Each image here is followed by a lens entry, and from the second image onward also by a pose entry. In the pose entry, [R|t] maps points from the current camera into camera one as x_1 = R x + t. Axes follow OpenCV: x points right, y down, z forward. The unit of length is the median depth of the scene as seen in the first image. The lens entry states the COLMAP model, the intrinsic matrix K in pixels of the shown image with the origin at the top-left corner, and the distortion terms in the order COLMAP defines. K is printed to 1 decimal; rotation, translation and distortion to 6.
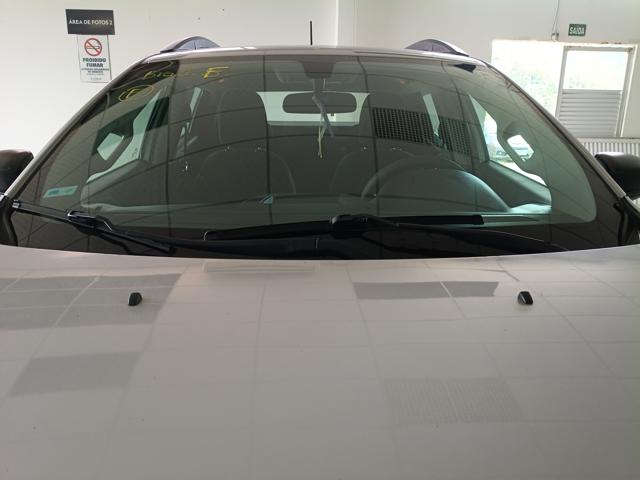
lens RADIAL K [[487.1, 0, 320.0], [0, 487.1, 243.8], [0, 0, 1]] dist [0.006357, 0.008210]
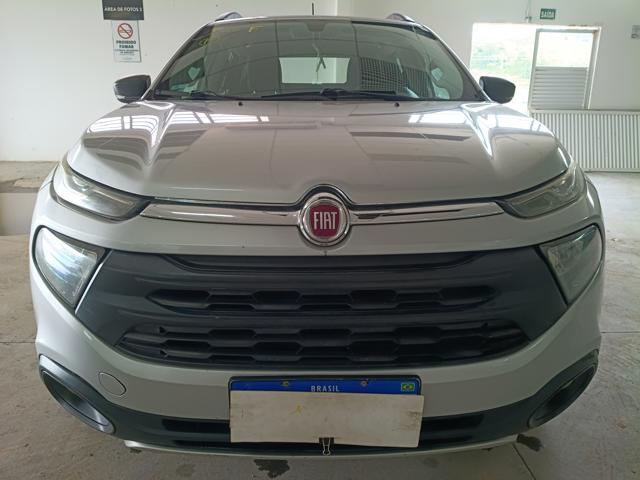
lens RADIAL K [[487.1, 0, 323.3], [0, 487.1, 238.9], [0, 0, 1]] dist [0.006357, 0.008210]
pose [[0.999986, -0.003129, -0.004205, 0.005545], [0.003162, 0.999964, 0.007833, 0.079402], [0.004180, -0.007846, 0.999960, -0.152076]]
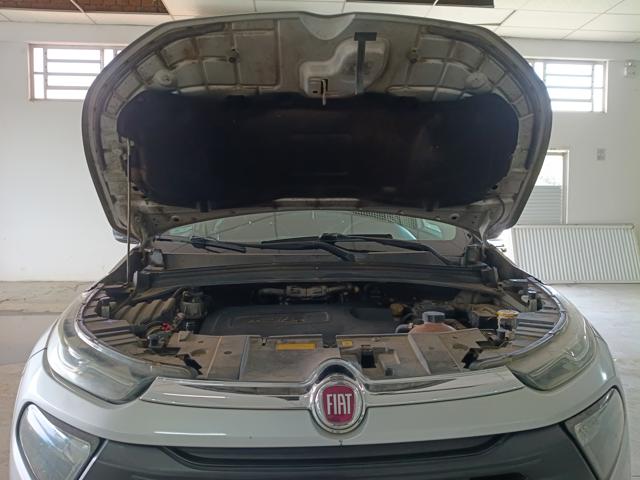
lens RADIAL K [[487.1, 0, 322.5], [0, 487.1, 243.4], [0, 0, 1]] dist [0.006357, 0.008210]
pose [[0.999614, -0.016648, 0.022243, -0.001443], [0.020762, 0.979605, -0.199860, 0.058243], [-0.018463, 0.200244, 0.979572, -0.149583]]
